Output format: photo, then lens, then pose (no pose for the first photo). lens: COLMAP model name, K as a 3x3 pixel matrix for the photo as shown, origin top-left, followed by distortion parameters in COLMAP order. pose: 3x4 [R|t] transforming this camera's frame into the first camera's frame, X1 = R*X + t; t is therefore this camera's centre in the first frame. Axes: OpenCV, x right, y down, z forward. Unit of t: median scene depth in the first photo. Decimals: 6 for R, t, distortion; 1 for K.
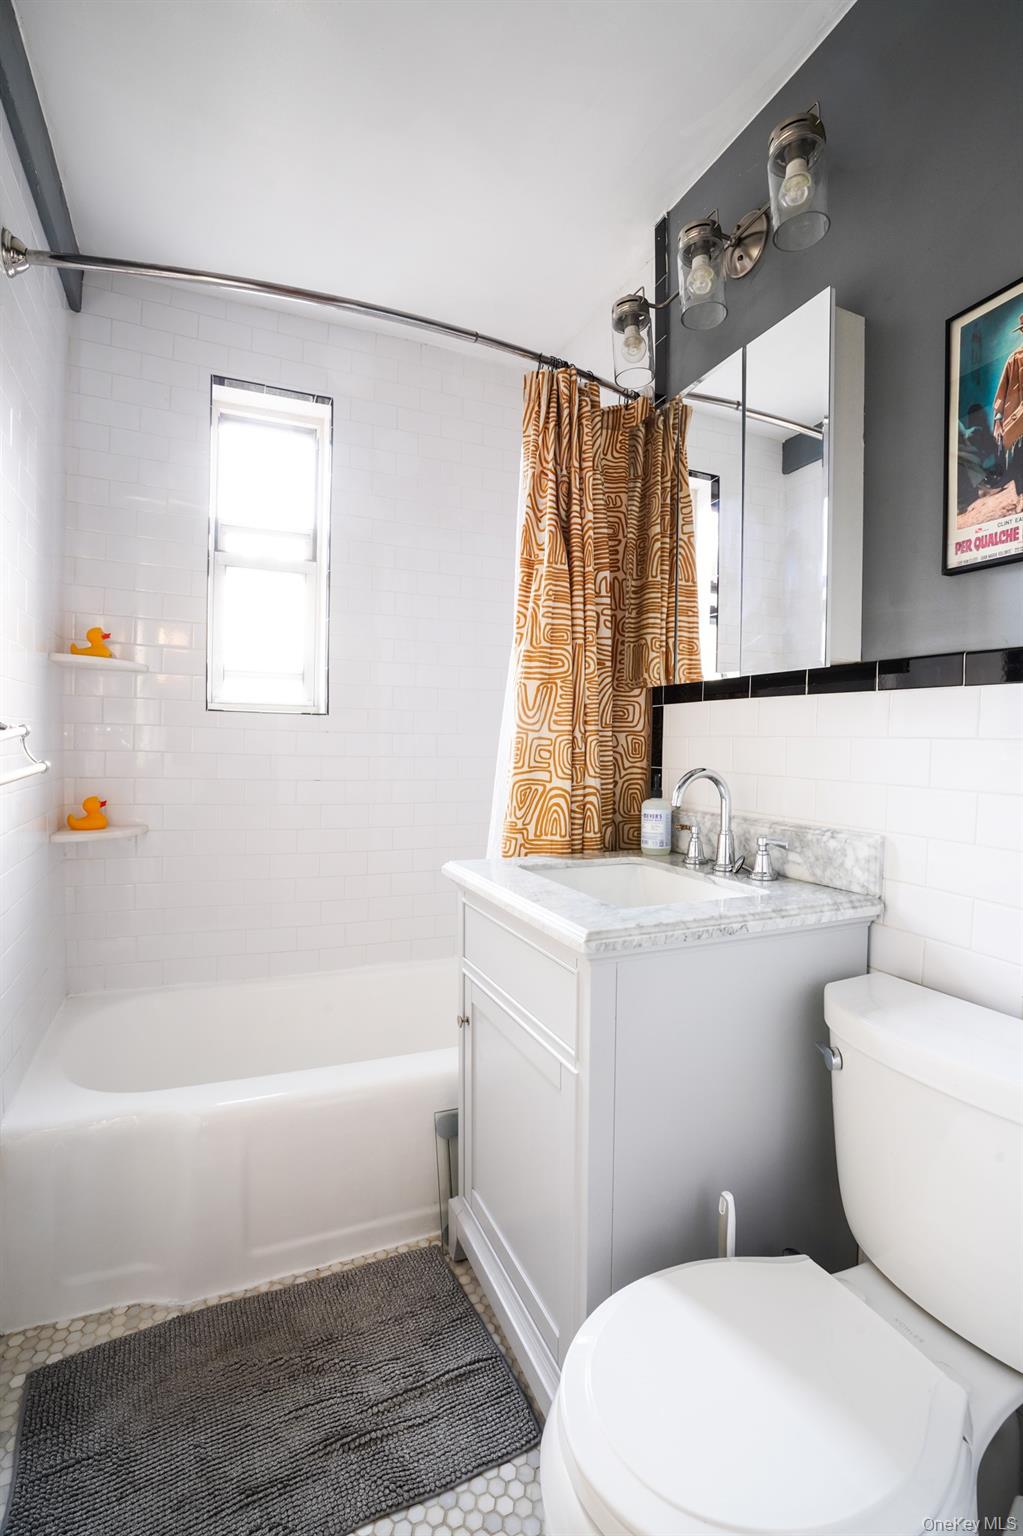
lens RADIAL K [[725.9, 0, 525.3], [0, 725.9, 771.2], [0, 0, 1]] dist [-0.040207, 0.011847]
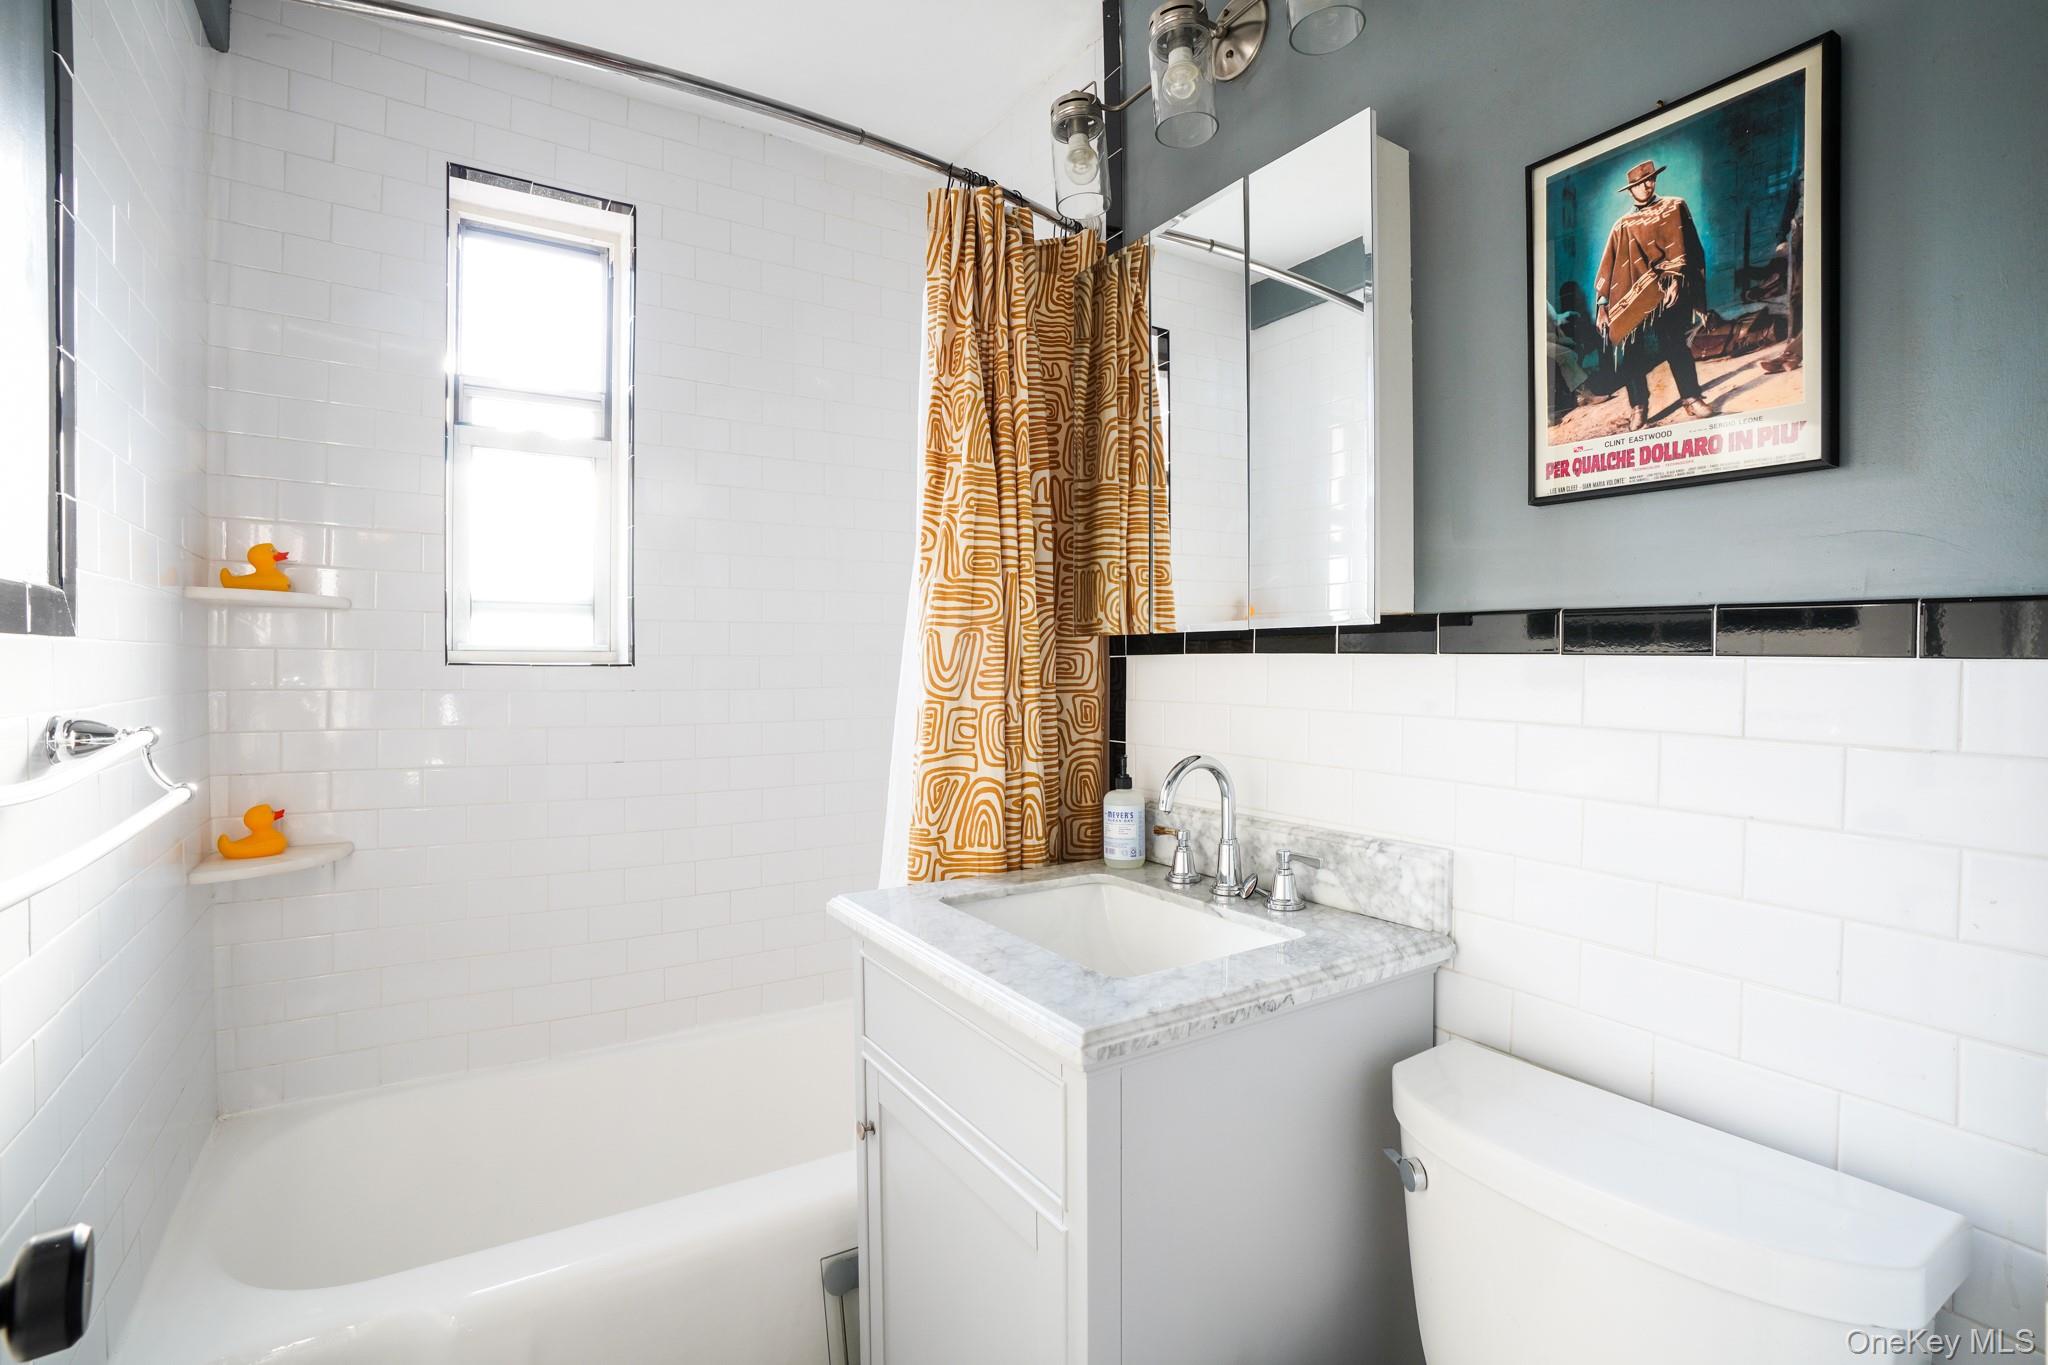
lens RADIAL K [[967.8, 0, 1015.8], [0, 967.8, 675.2], [0, 0, 1]] dist [-0.040207, 0.011847]
pose [[0.988797, -0.017965, 0.148181, -0.069932], [0.020416, 0.999678, -0.015037, -0.067163], [-0.147863, 0.017894, 0.988846, 0.068909]]
